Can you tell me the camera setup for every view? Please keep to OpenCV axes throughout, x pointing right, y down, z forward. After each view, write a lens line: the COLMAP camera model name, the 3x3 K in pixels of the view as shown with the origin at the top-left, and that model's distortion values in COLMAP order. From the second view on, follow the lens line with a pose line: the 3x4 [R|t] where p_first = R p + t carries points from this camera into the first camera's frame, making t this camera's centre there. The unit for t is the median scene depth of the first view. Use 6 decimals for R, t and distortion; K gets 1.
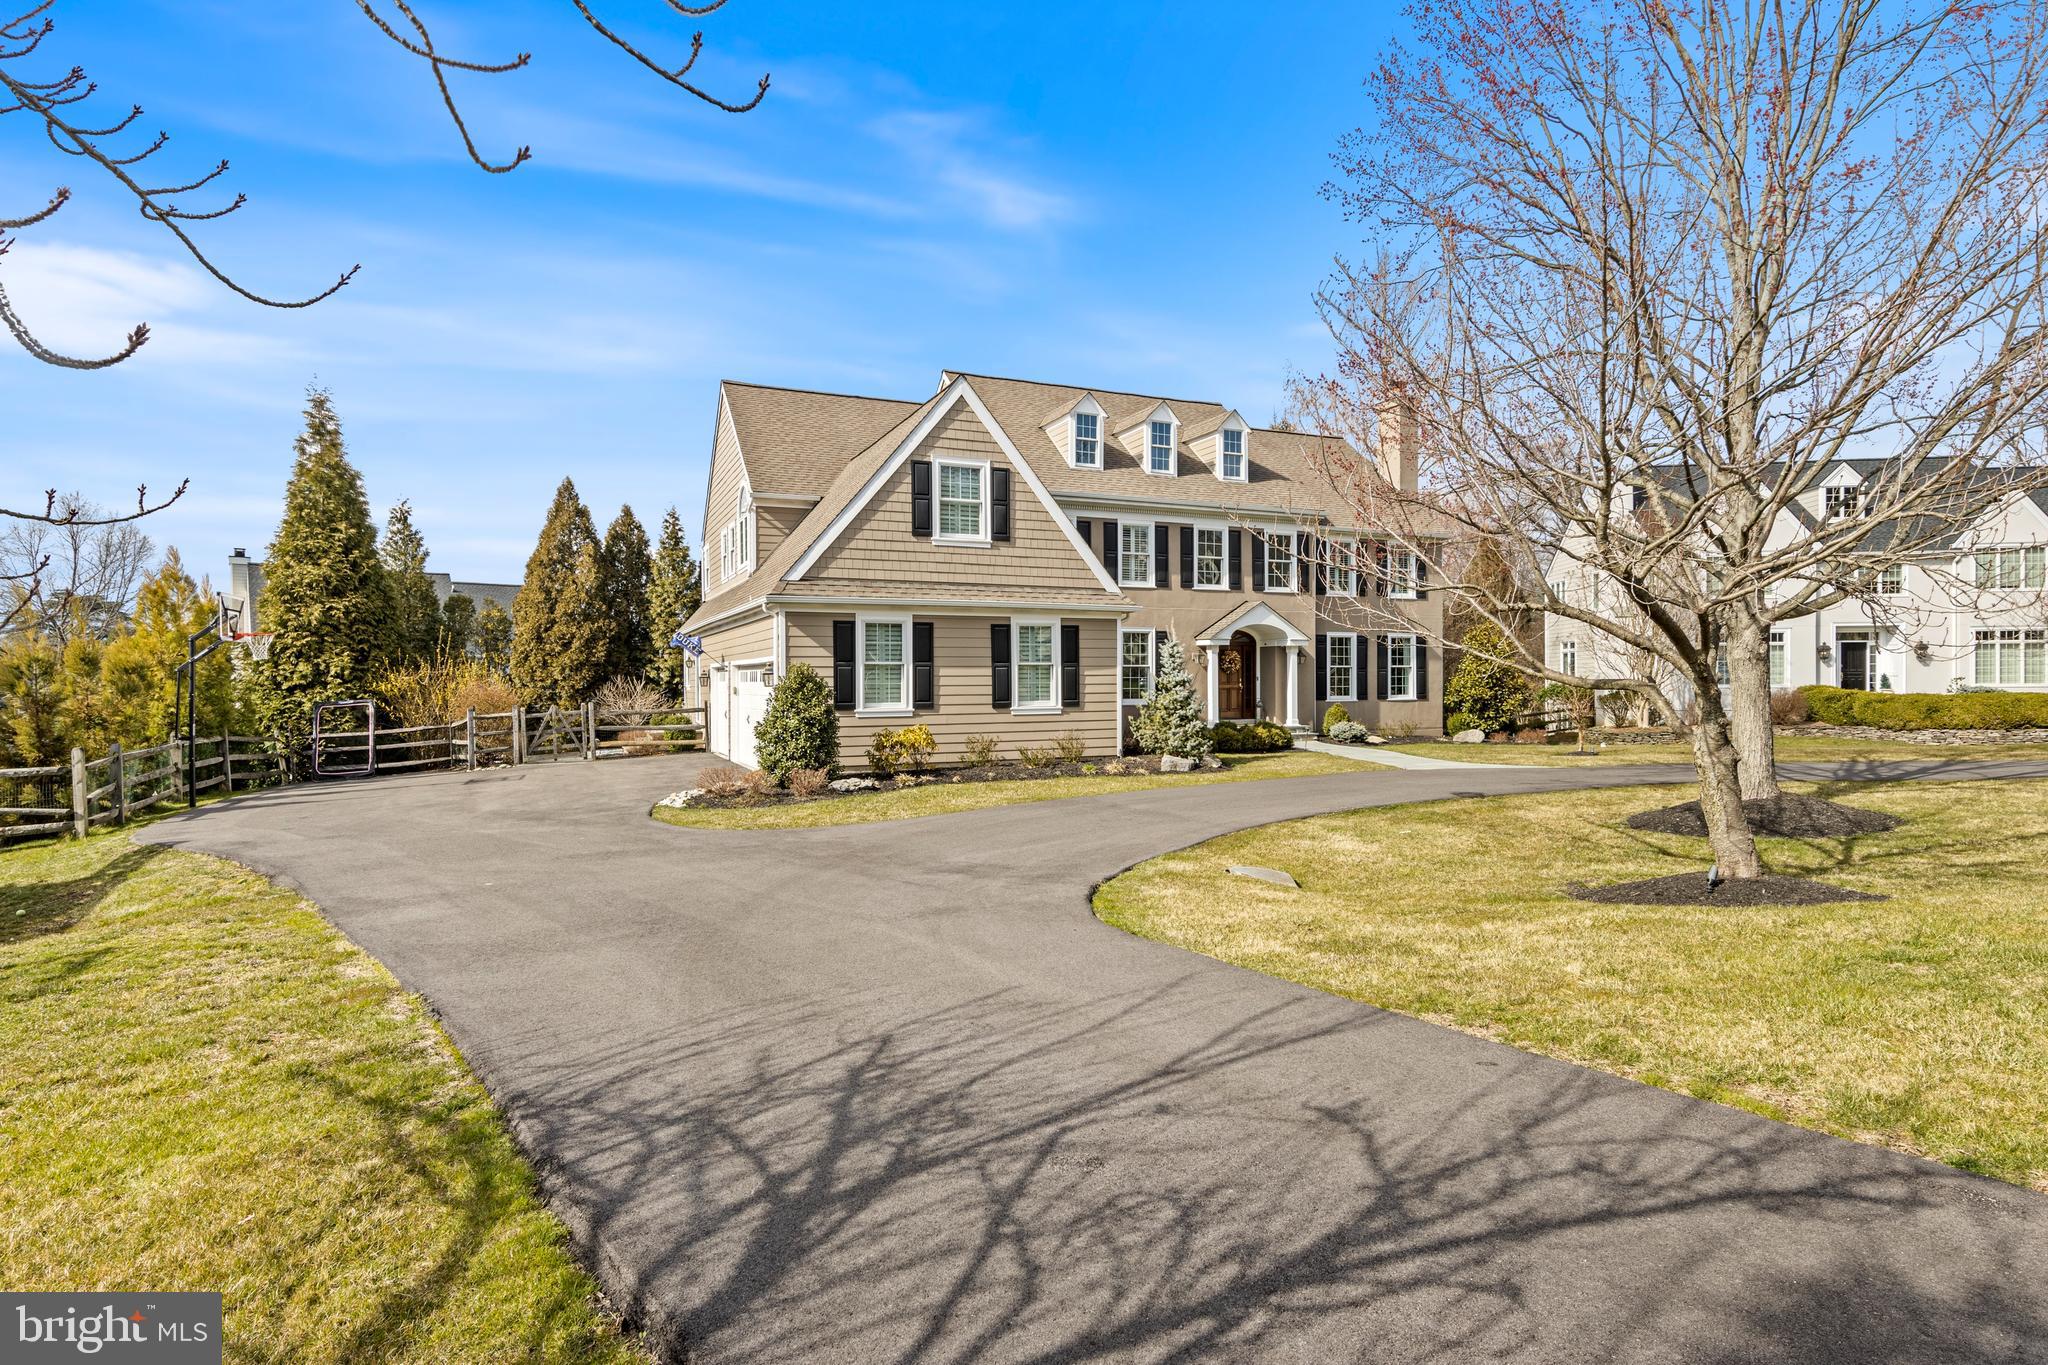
lens RADIAL K [[1050.2, 0, 1028.7], [0, 1050.2, 694.3], [0, 0, 1]] dist [0.017321, -0.006873]
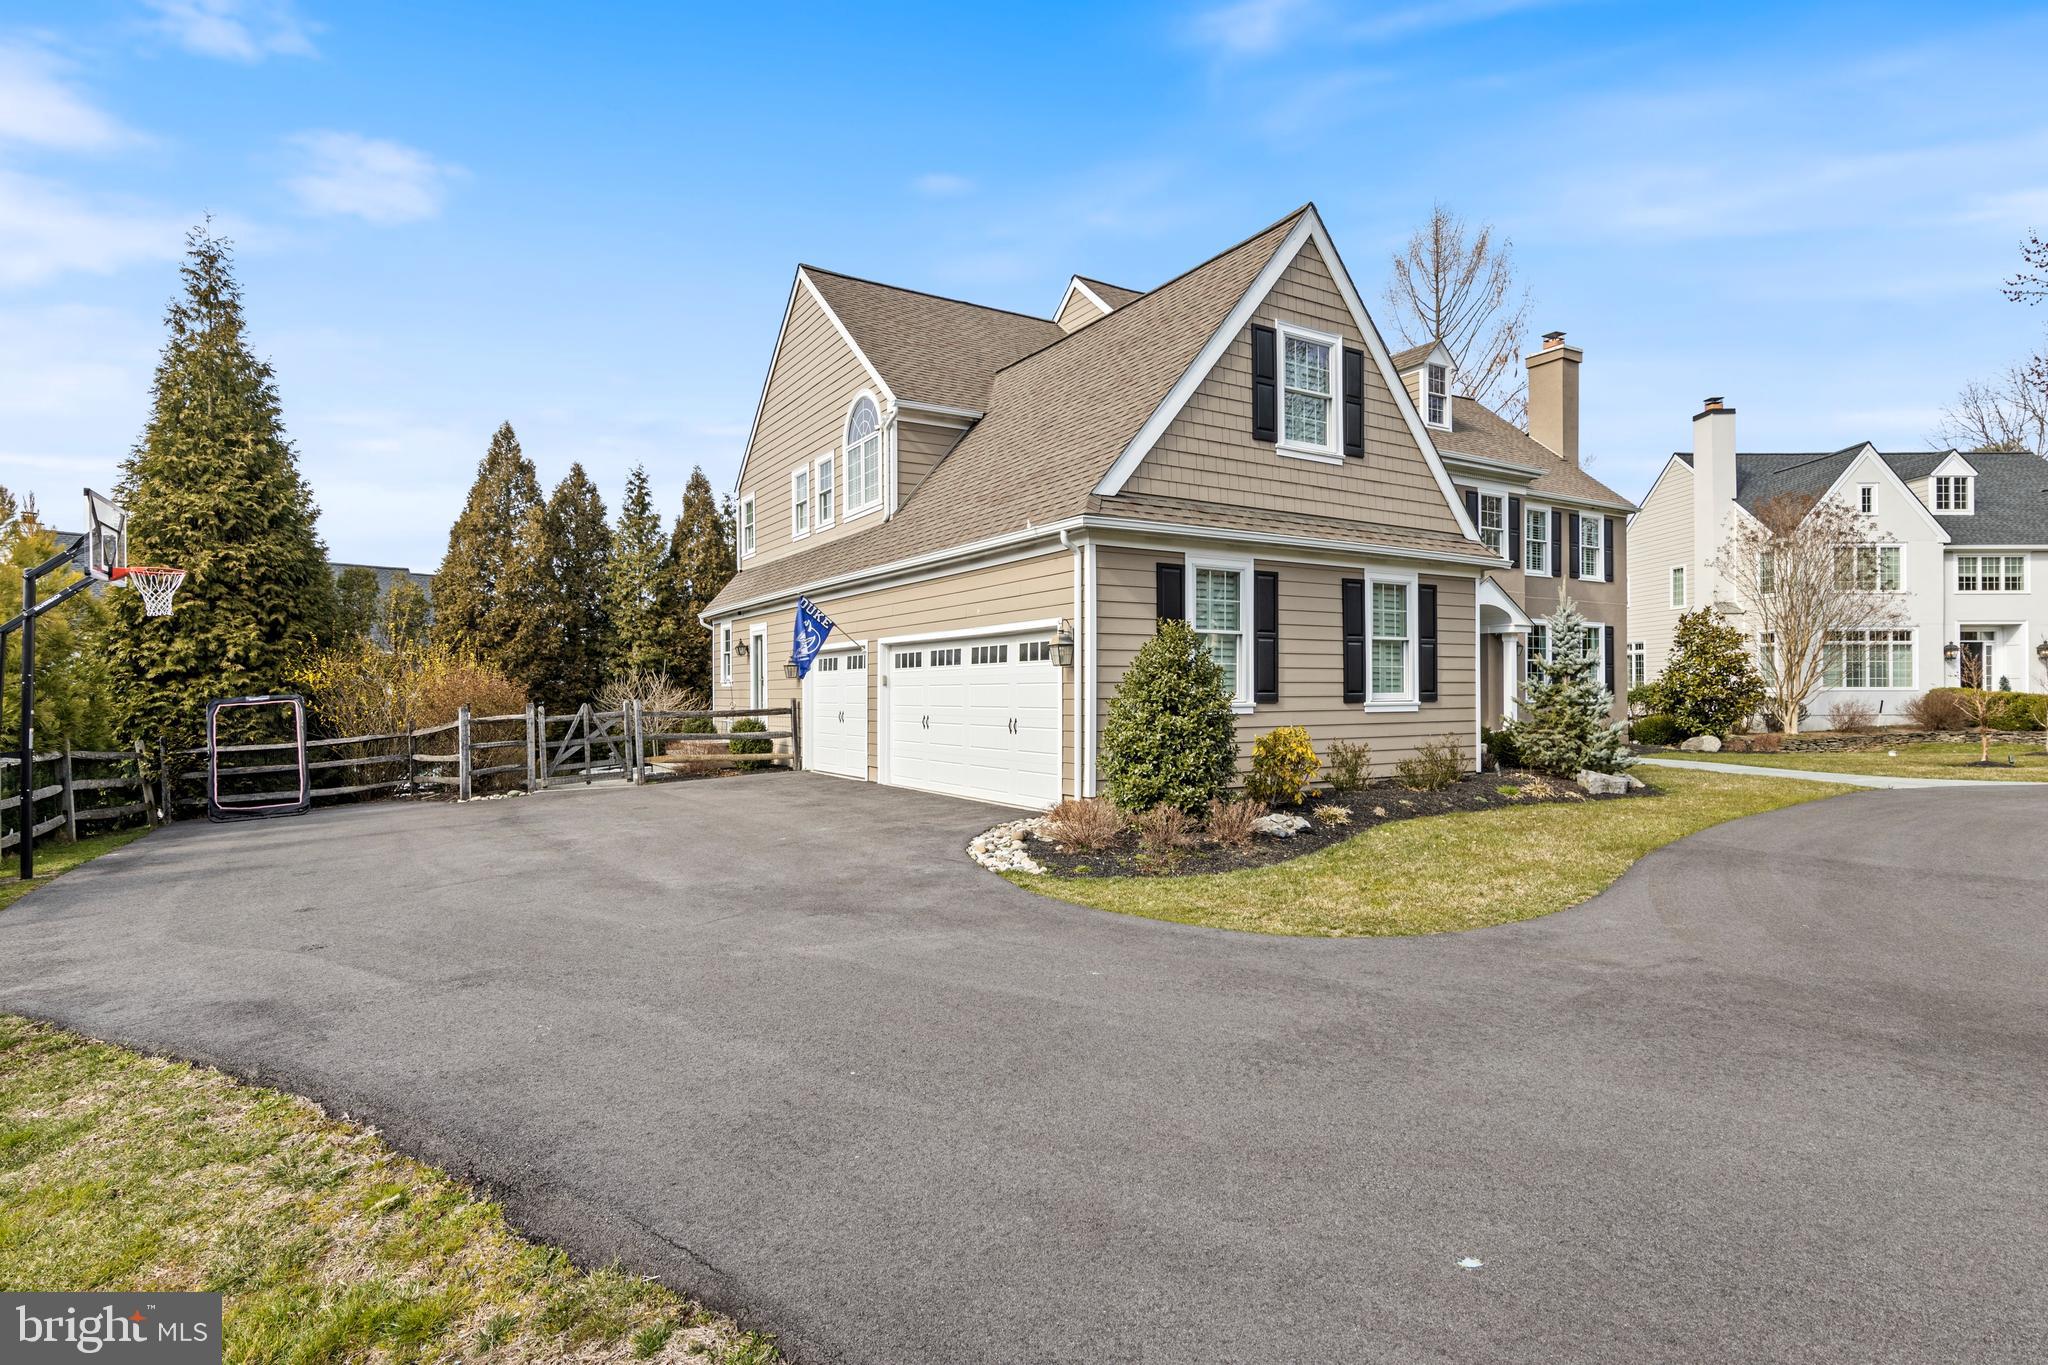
lens RADIAL K [[1050.2, 0, 1033.4], [0, 1050.2, 682.5], [0, 0, 1]] dist [0.017321, -0.006873]
pose [[0.991023, 0.003511, 0.133642, -0.281495], [-0.000447, 0.999737, -0.022945, 0.013920], [-0.133688, 0.022679, 0.990764, 0.312571]]
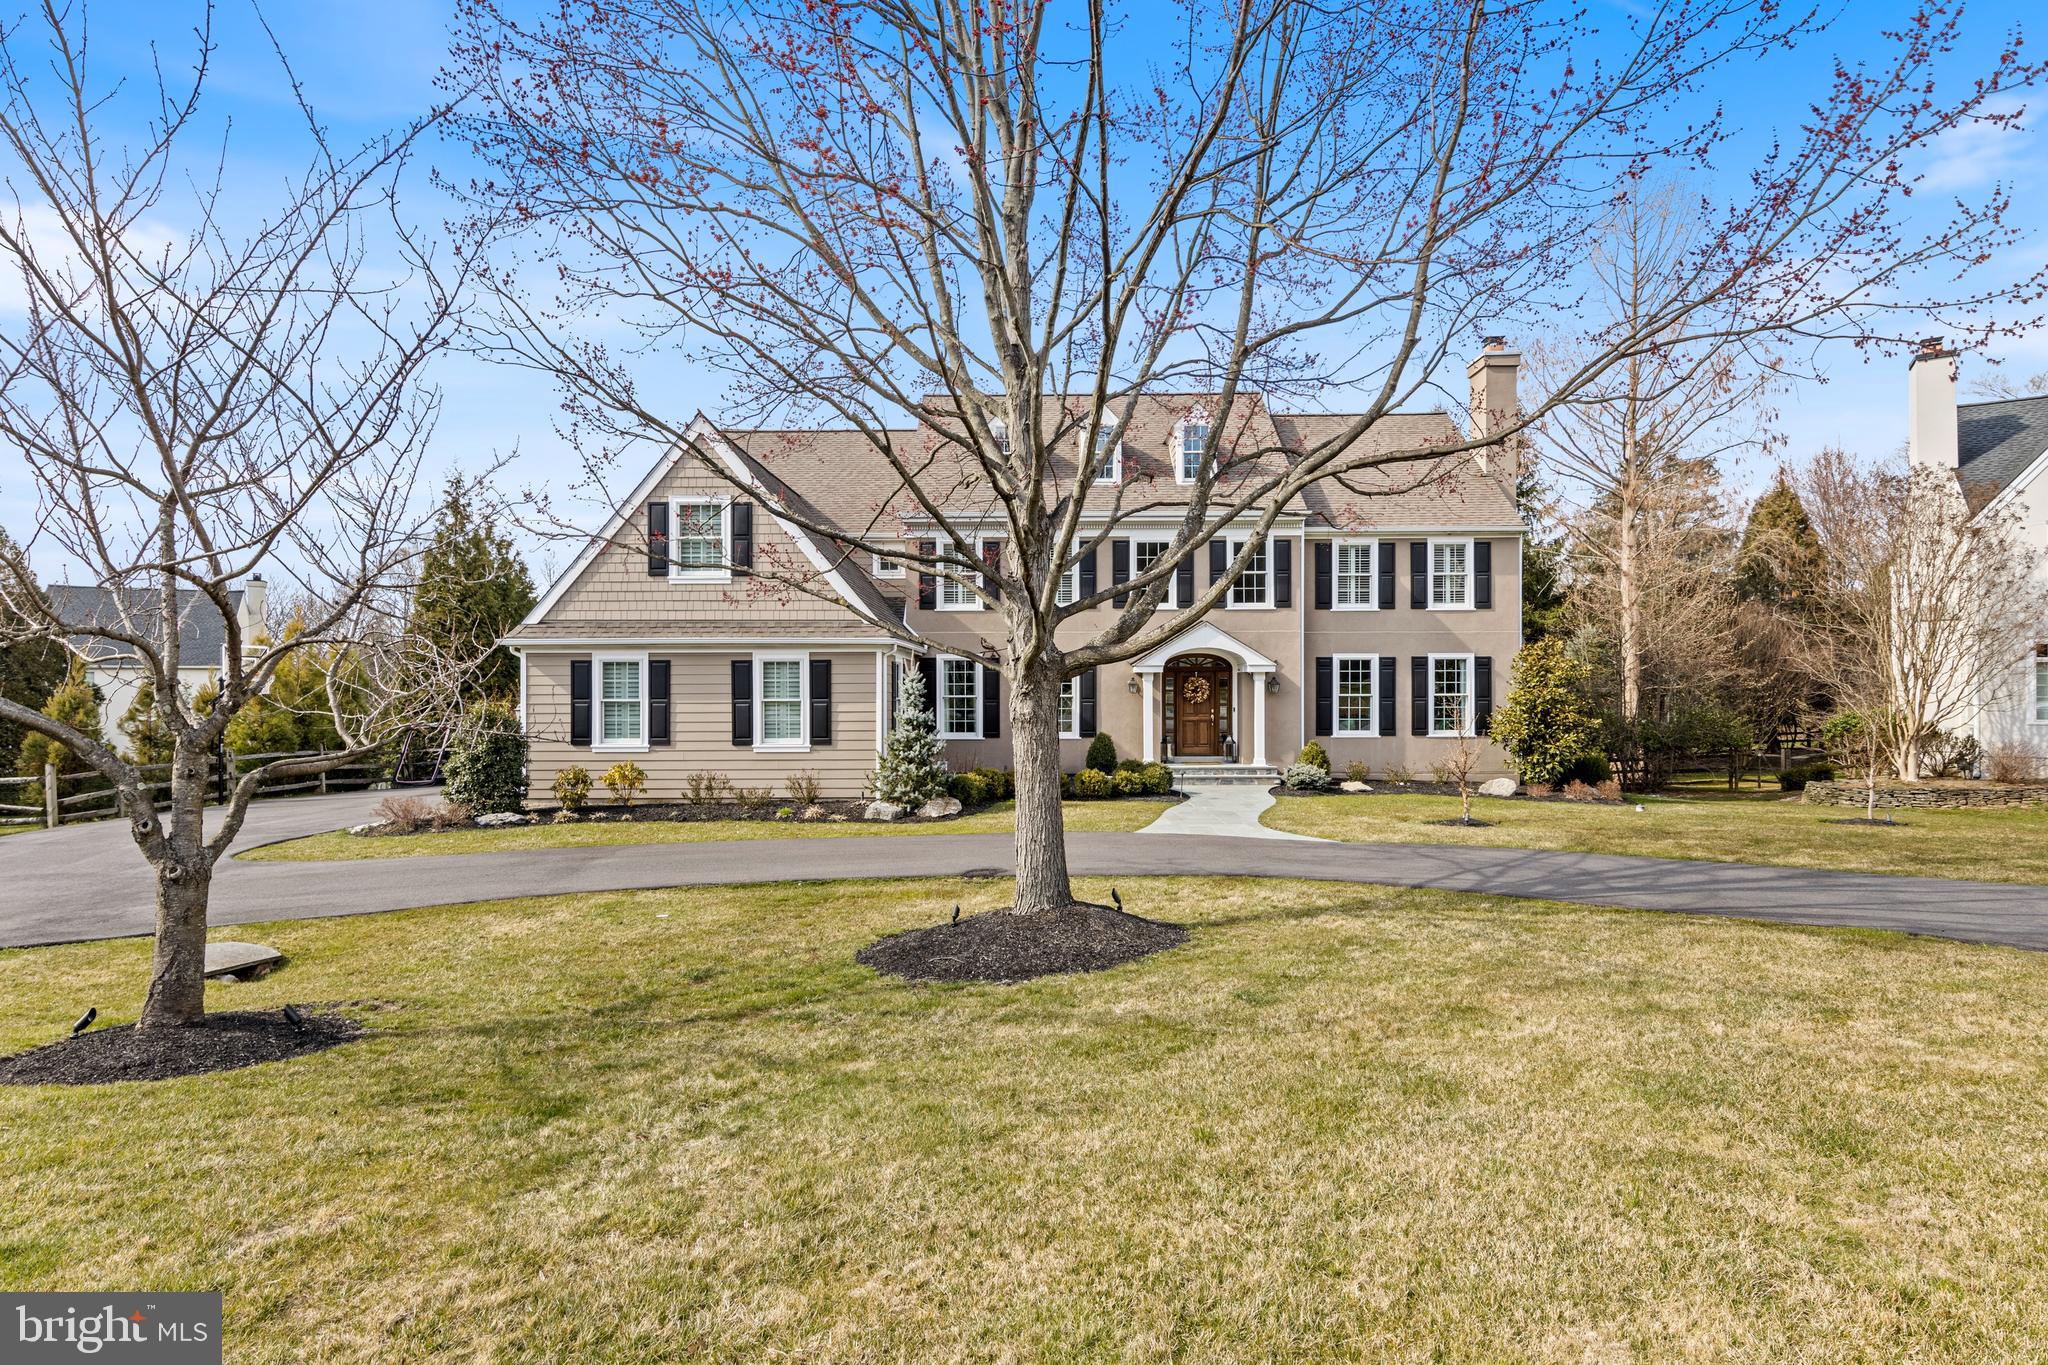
lens RADIAL K [[1050.2, 0, 1021.0], [0, 1050.2, 686.7], [0, 0, 1]] dist [0.017321, -0.006873]
pose [[0.905950, 0.000469, -0.423385, 0.551109], [-0.007339, 0.999867, -0.014595, -0.025624], [0.423322, 0.016329, 0.905832, 0.189669]]
